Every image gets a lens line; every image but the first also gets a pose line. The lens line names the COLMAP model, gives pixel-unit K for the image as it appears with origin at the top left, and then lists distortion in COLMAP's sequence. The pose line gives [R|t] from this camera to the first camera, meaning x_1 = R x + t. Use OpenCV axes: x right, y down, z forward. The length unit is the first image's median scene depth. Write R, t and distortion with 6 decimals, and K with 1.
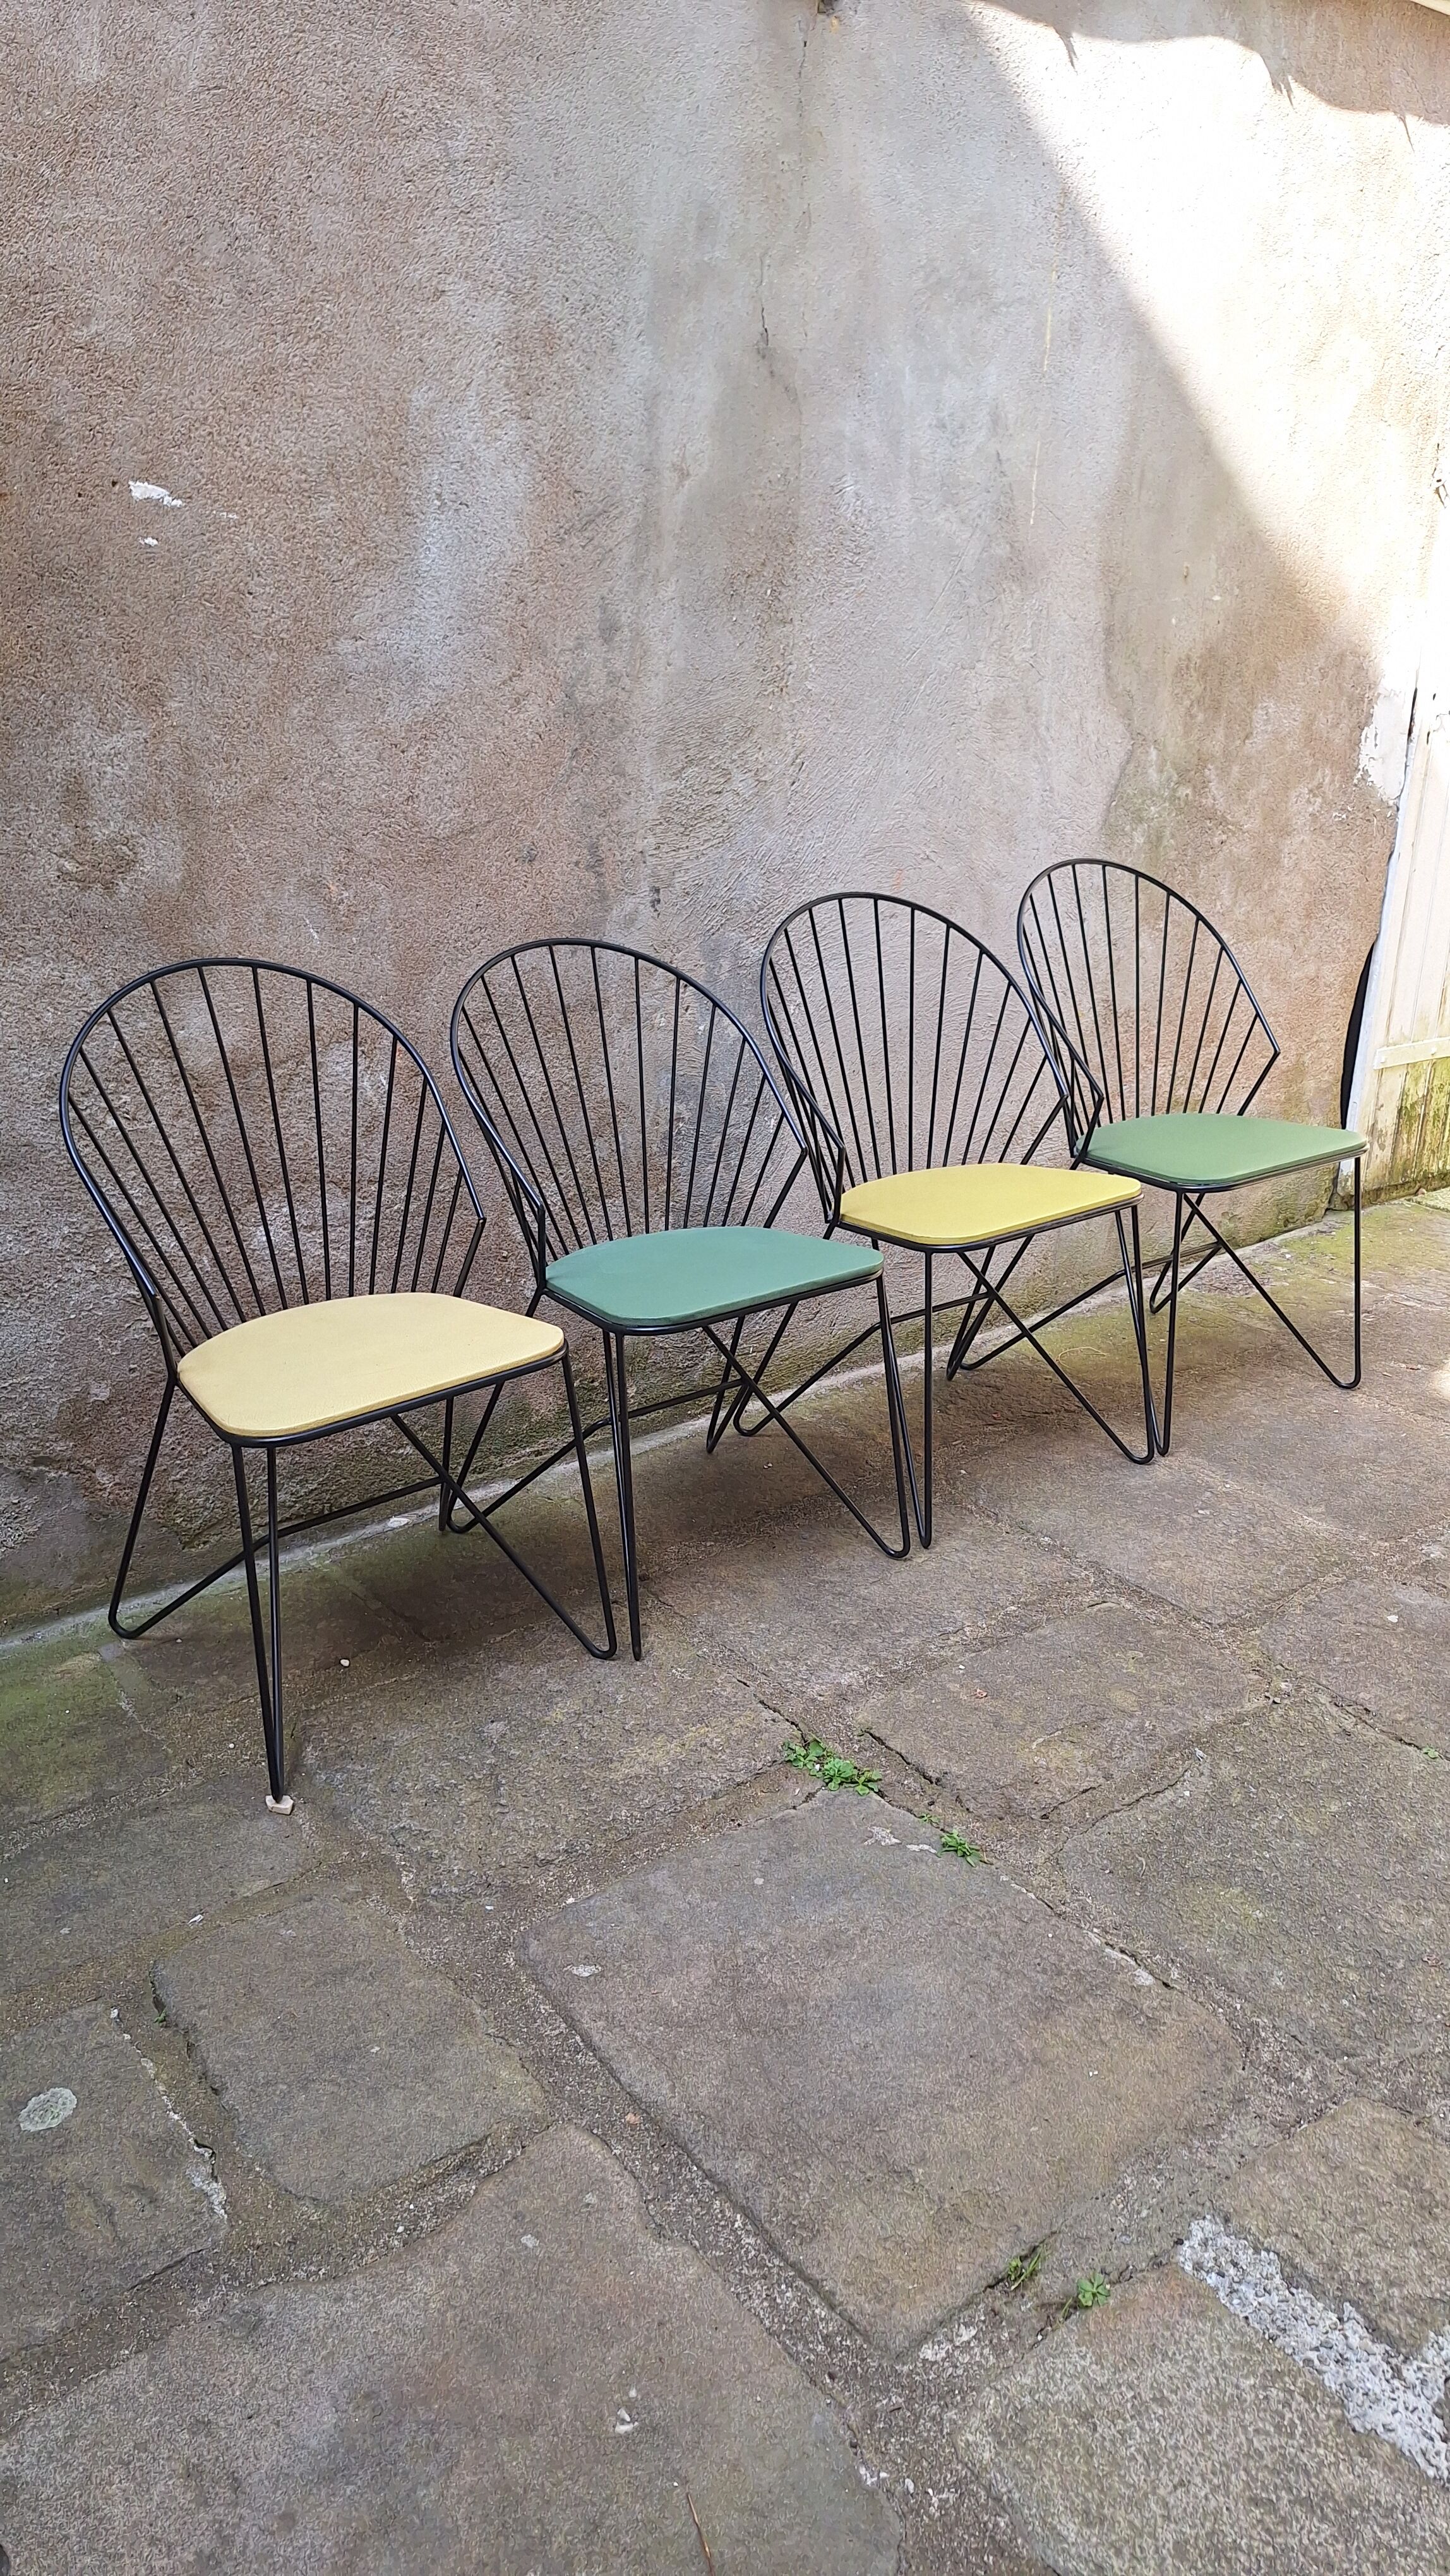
lens RADIAL K [[1798.9, 0, 708.2], [0, 1798.9, 1302.9], [0, 0, 1]] dist [0.074146, -0.106854]
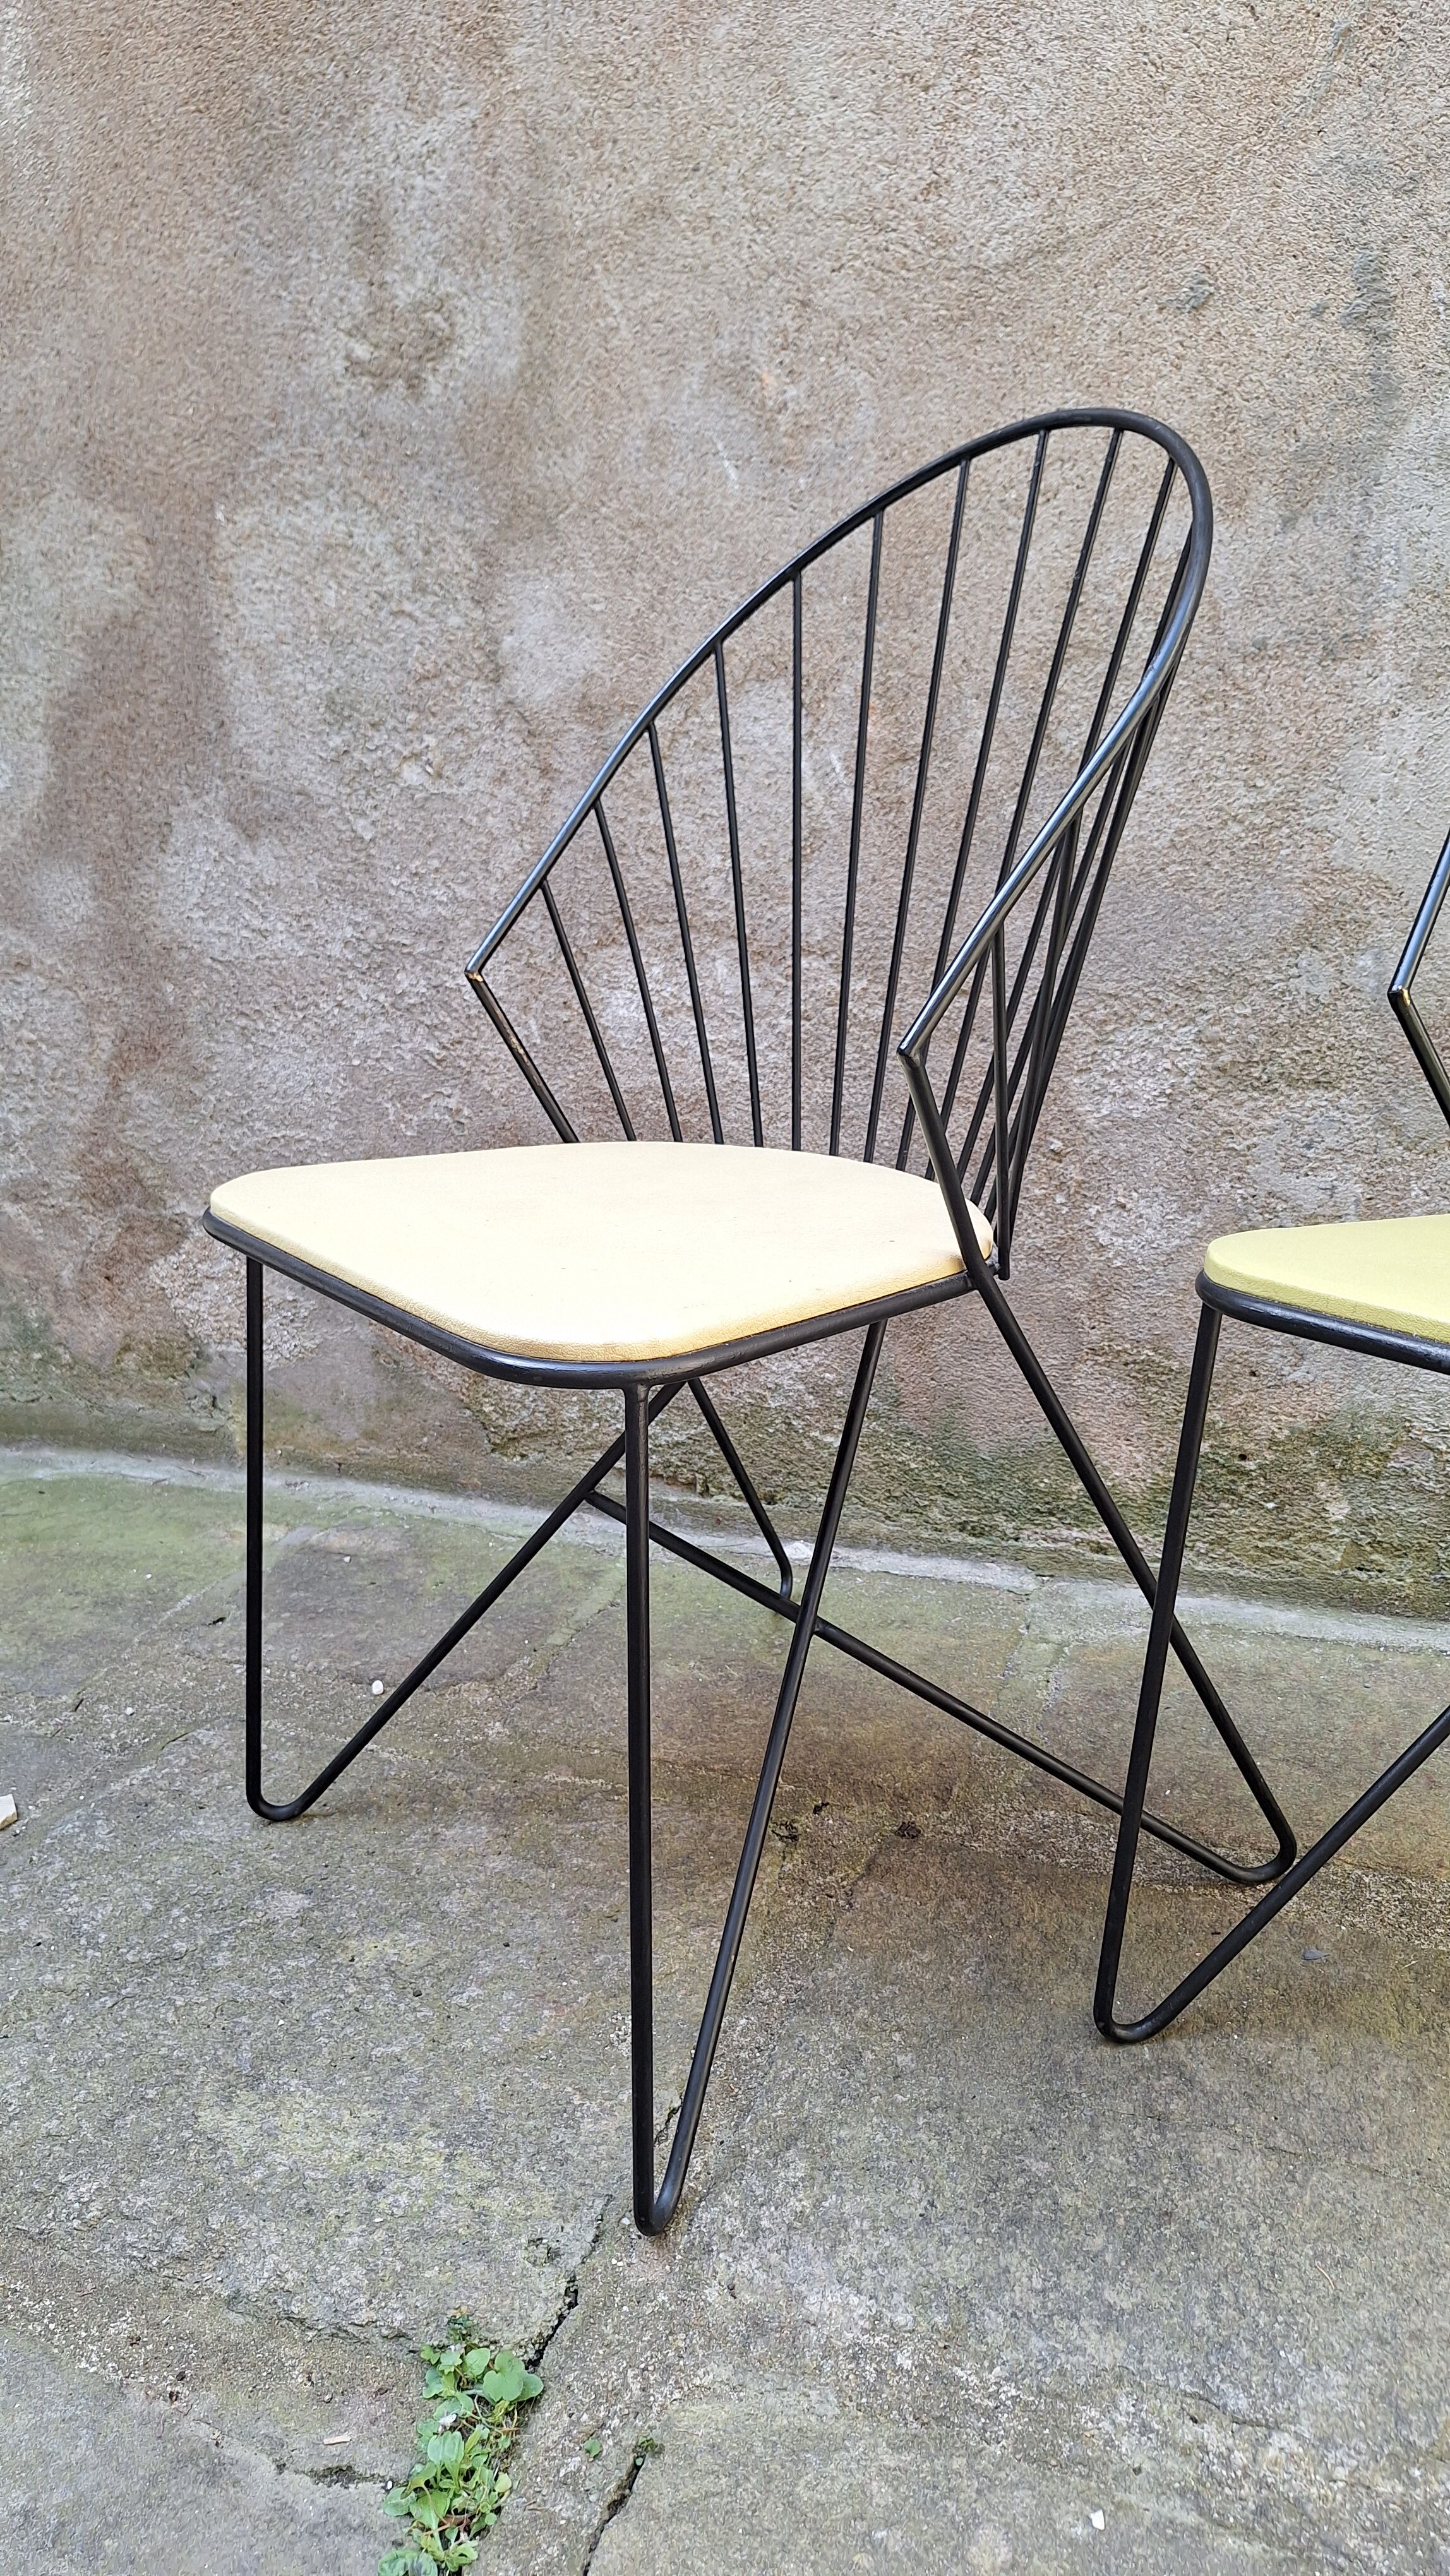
lens RADIAL K [[1798.9, 0, 682.3], [0, 1798.9, 1303.7], [0, 0, 1]] dist [0.074146, -0.106854]
pose [[0.533306, 0.258483, -0.805463, 0.280111], [-0.257887, 0.956525, 0.136211, -0.028267], [0.805654, 0.135077, 0.576780, 0.661131]]
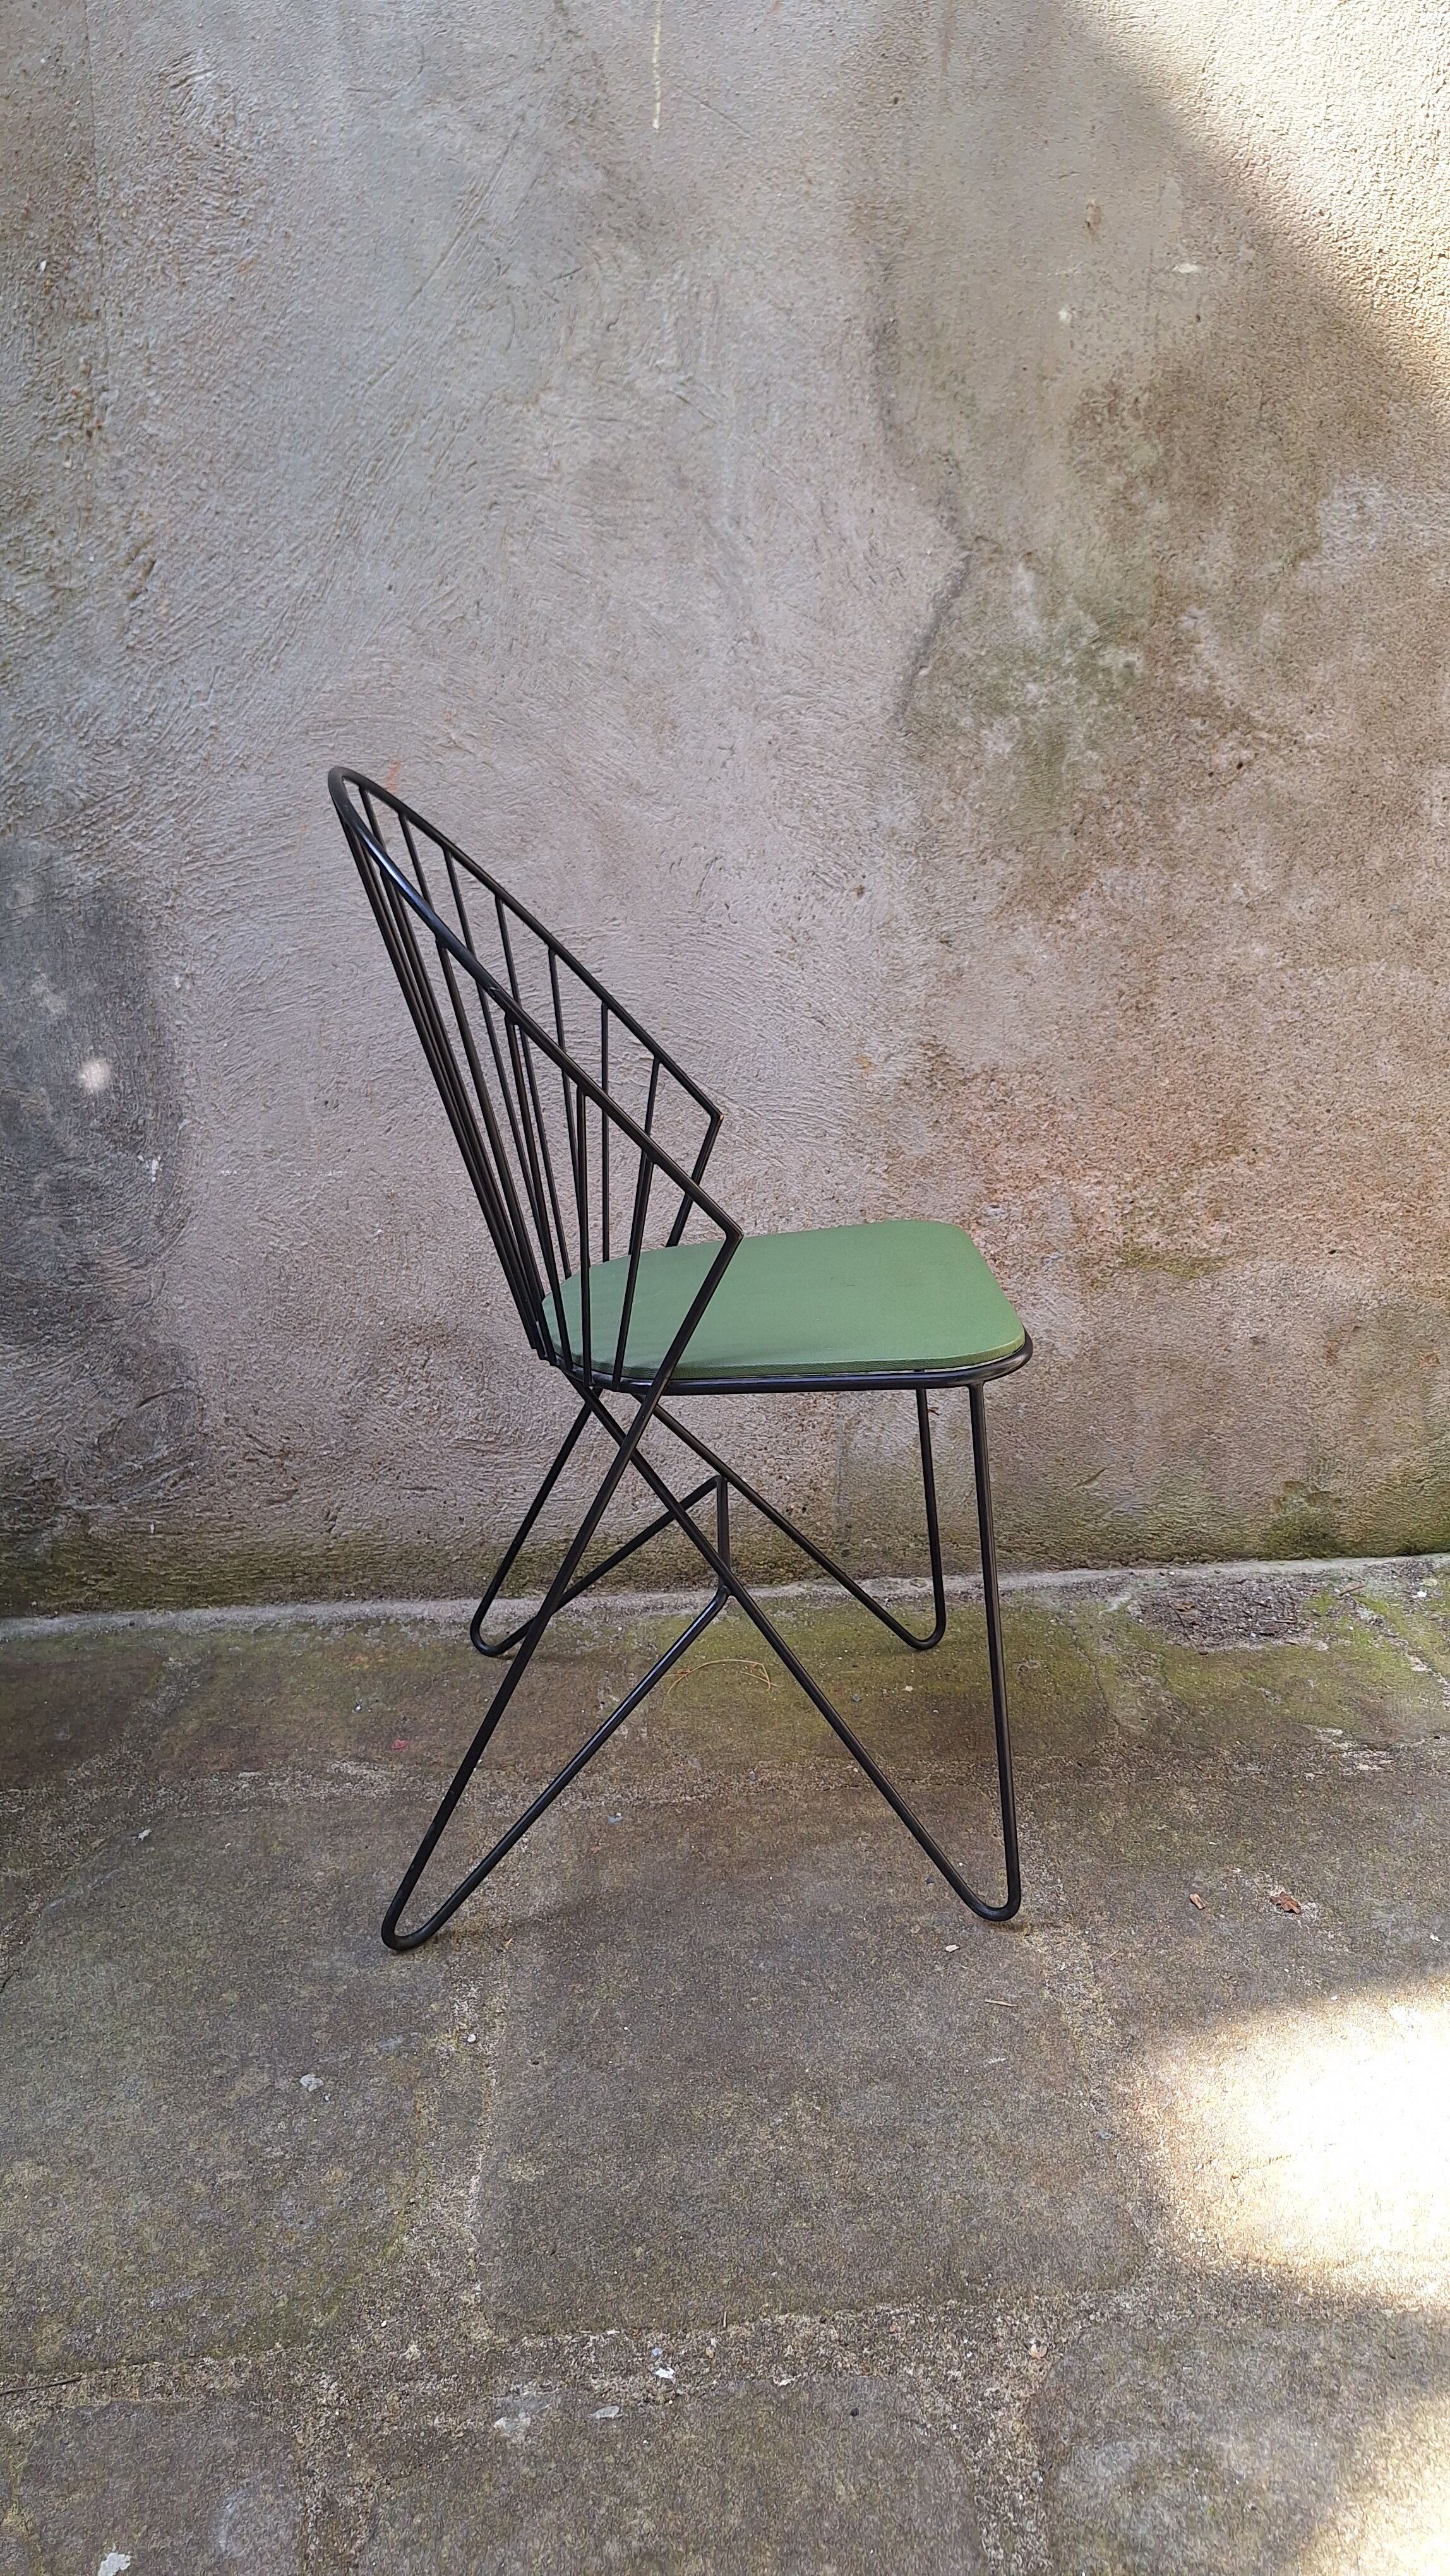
lens RADIAL K [[1798.9, 0, 726.6], [0, 1798.9, 1290.5], [0, 0, 1]] dist [0.074146, -0.106854]
pose [[0.835166, 0.155963, -0.527421, 0.615962], [-0.182843, 0.983141, 0.001194, -0.110944], [0.518715, 0.095438, 0.849603, 0.680471]]
